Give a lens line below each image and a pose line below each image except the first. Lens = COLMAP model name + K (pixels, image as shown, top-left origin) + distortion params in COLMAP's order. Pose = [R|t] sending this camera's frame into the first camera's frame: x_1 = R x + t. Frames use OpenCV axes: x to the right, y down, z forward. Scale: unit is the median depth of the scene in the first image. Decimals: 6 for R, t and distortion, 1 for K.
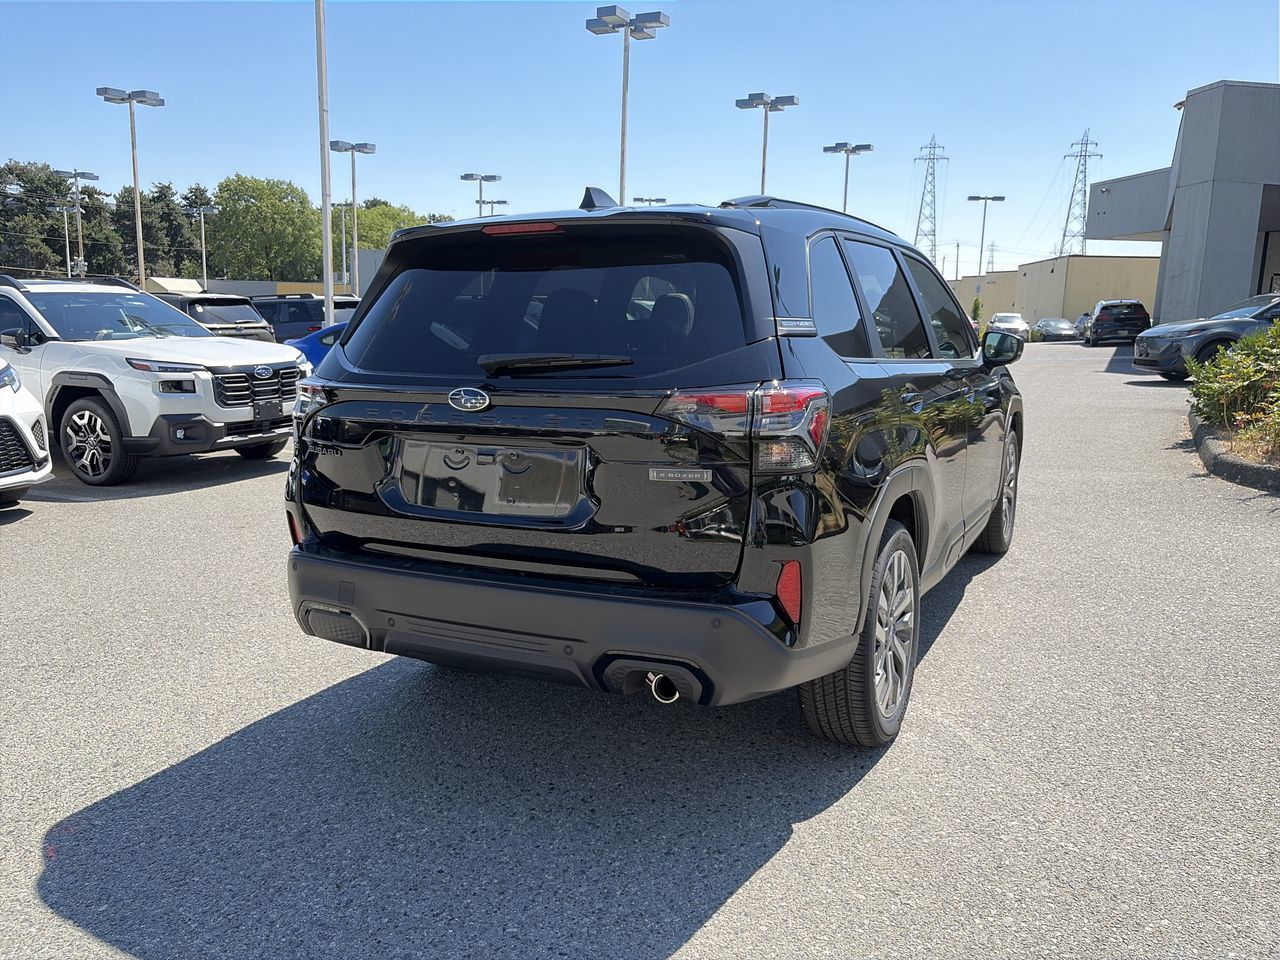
lens RADIAL K [[979.5, 0, 642.7], [0, 979.5, 476.5], [0, 0, 1]] dist [0.034248, -0.028850]
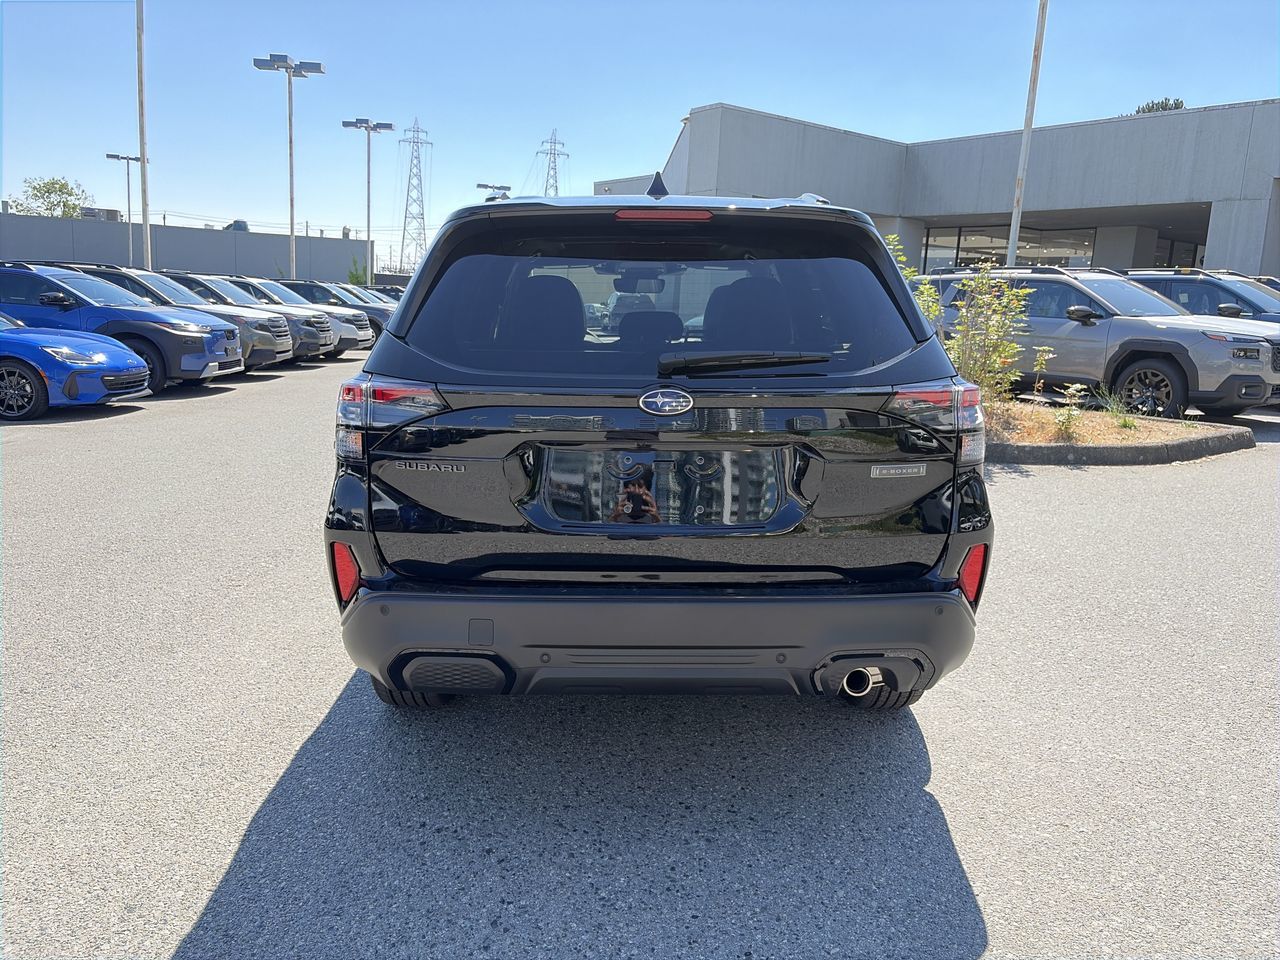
lens RADIAL K [[977.8, 0, 629.6], [0, 977.8, 480.6], [0, 0, 1]] dist [0.038584, -0.035356]
pose [[0.880346, -0.065730, 0.469755, -0.056208], [0.054983, 0.997817, 0.036577, -0.003601], [-0.471134, -0.006372, 0.882039, 0.018734]]
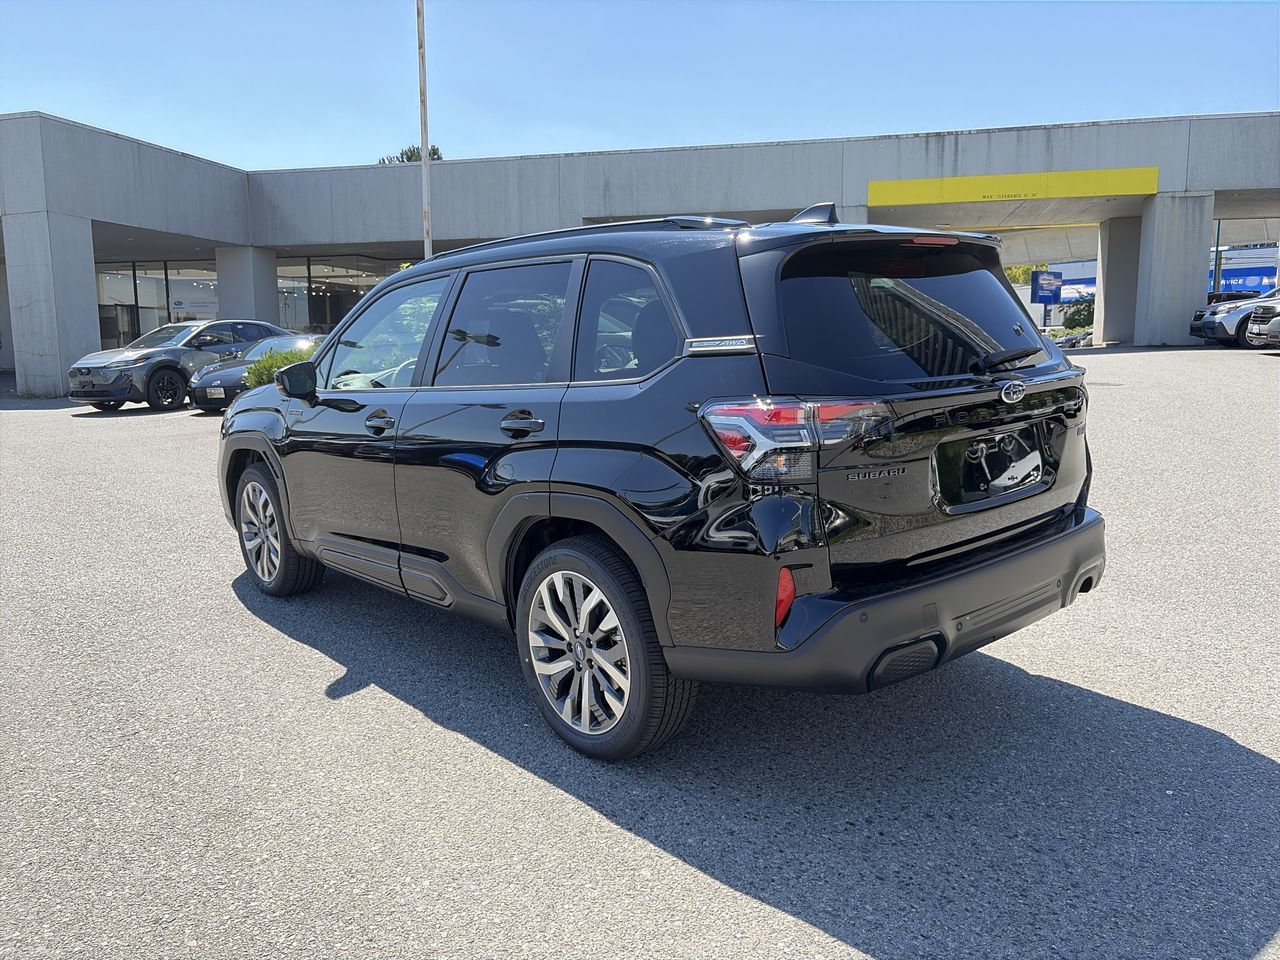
lens RADIAL K [[979.5, 0, 642.7], [0, 979.5, 476.5], [0, 0, 1]] dist [0.034248, -0.028850]
pose [[0.371085, -0.151549, 0.916149, -0.120512], [0.182326, 0.979280, 0.088141, -0.013981], [-0.910524, 0.134330, 0.391027, 0.083946]]
